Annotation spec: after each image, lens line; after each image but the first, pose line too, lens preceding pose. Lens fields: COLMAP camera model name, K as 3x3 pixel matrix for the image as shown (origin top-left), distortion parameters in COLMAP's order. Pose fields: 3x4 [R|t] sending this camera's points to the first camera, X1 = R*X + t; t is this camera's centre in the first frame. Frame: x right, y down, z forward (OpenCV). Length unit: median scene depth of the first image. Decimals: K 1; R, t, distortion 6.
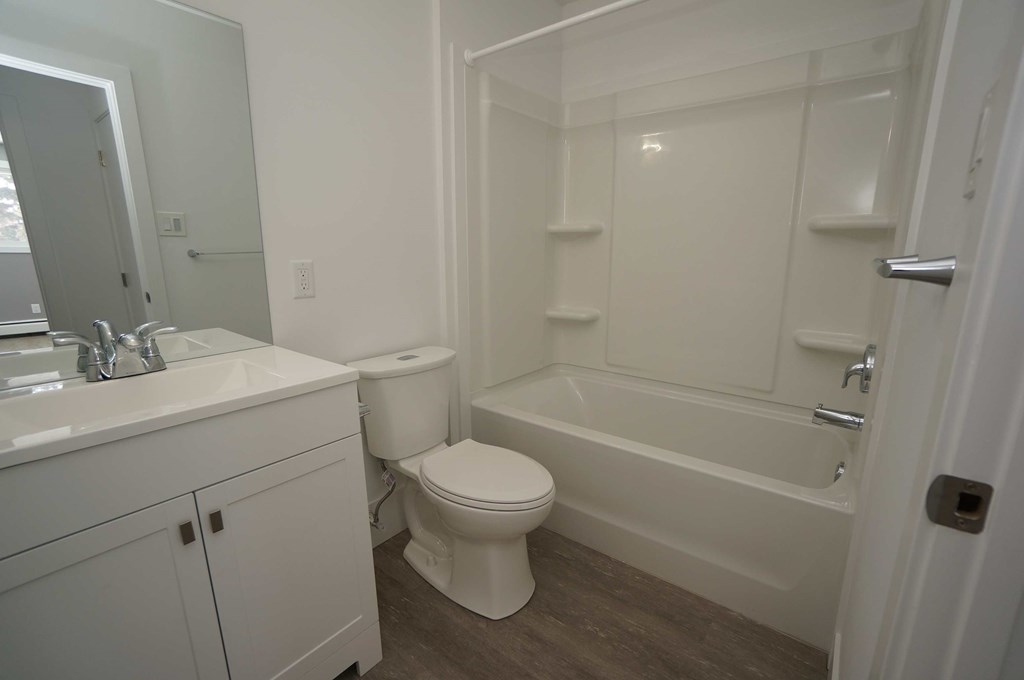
lens RADIAL K [[449.2, 0, 508.4], [0, 449.2, 343.4], [0, 0, 1]] dist [-0.064296, 0.024162]
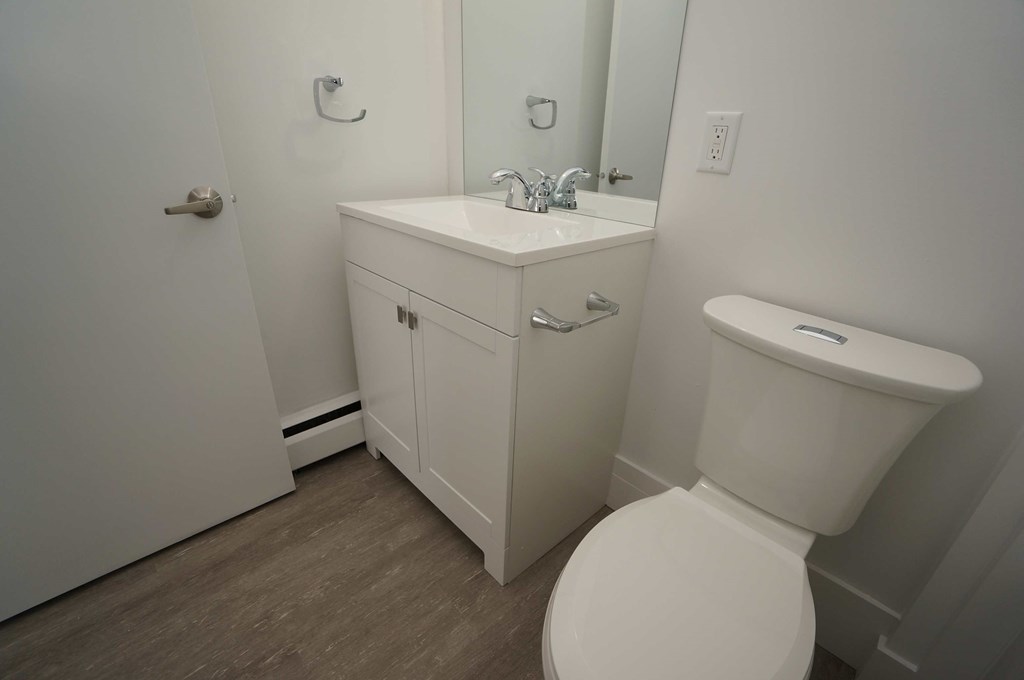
lens RADIAL K [[449.2, 0, 508.4], [0, 449.2, 343.4], [0, 0, 1]] dist [-0.064296, 0.024162]
pose [[-0.155599, 0.406484, -0.900311, 0.289977], [-0.243896, 0.867386, 0.433770, -0.093326], [0.957238, 0.287076, -0.035824, 0.808439]]
